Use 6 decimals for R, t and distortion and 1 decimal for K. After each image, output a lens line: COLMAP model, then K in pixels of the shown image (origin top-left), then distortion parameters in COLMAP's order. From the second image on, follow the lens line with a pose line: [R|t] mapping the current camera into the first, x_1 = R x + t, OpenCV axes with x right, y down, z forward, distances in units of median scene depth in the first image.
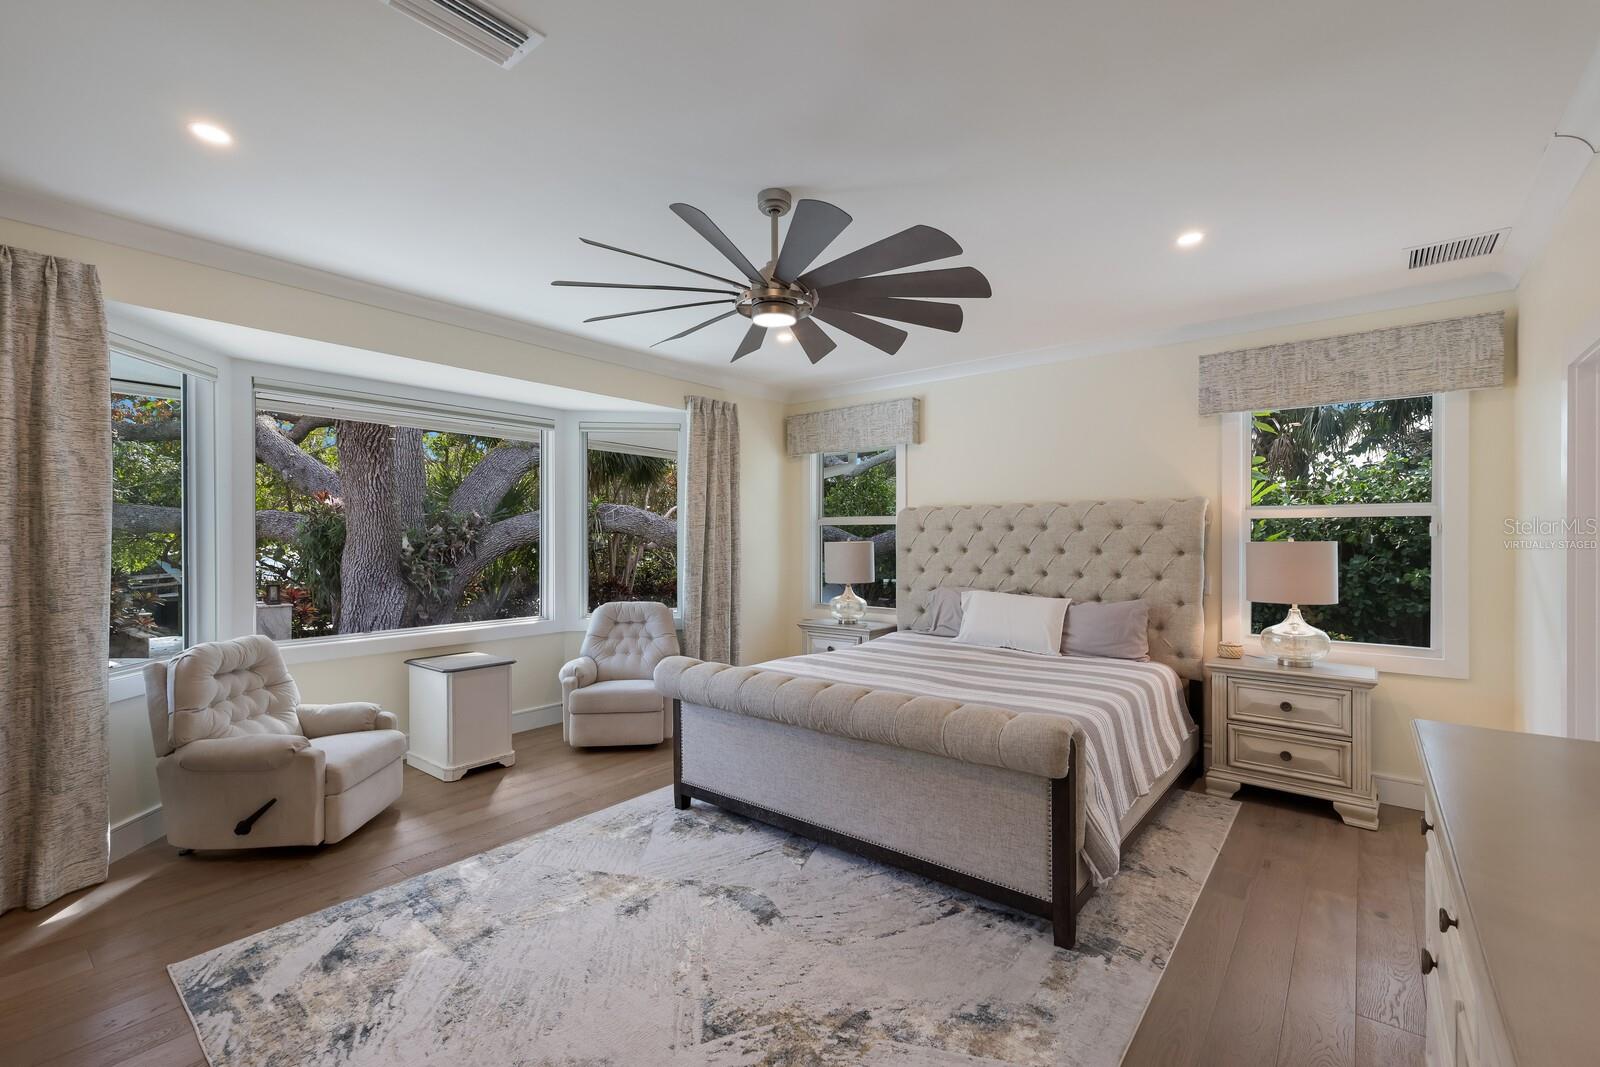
lens RADIAL K [[695.1, 0, 808.5], [0, 695.1, 531.8], [0, 0, 1]] dist [0.001983, -0.000137]
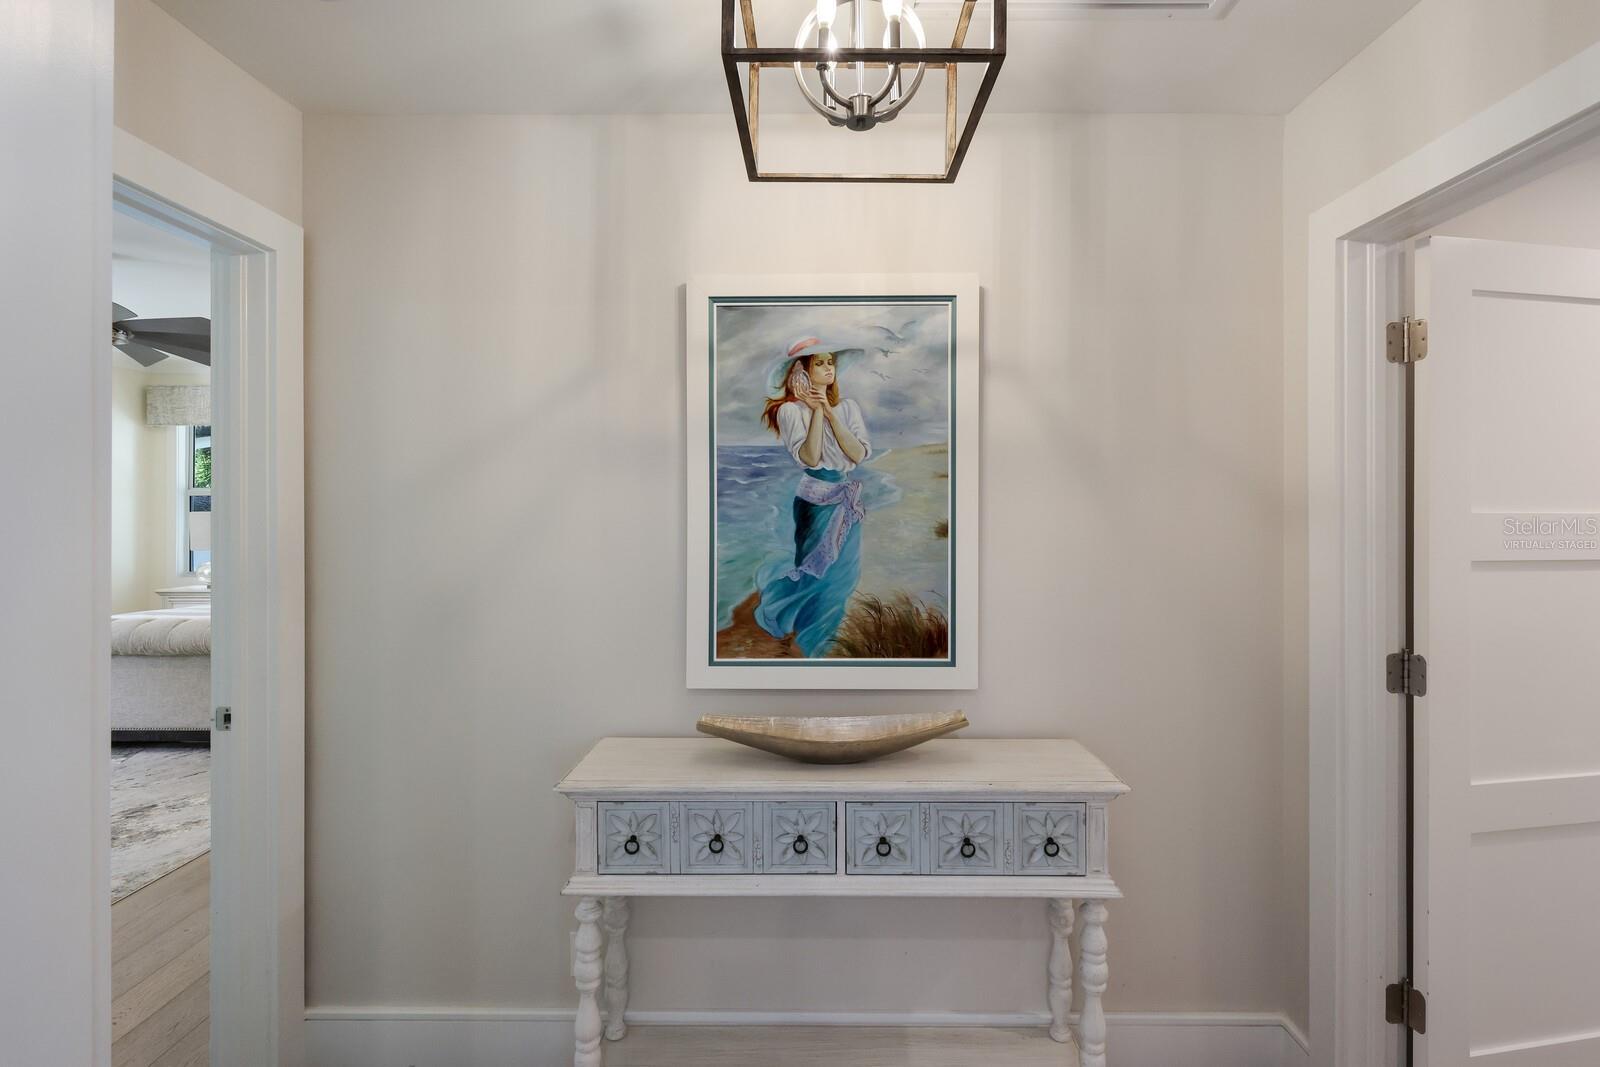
lens RADIAL K [[695.1, 0, 808.5], [0, 695.1, 531.8], [0, 0, 1]] dist [0.001983, -0.000137]
pose [[0.774475, 0.006031, 0.632576, 0.154360], [-0.027670, 0.999320, 0.024350, -0.014267], [-0.632000, -0.036362, 0.774115, -0.786329]]
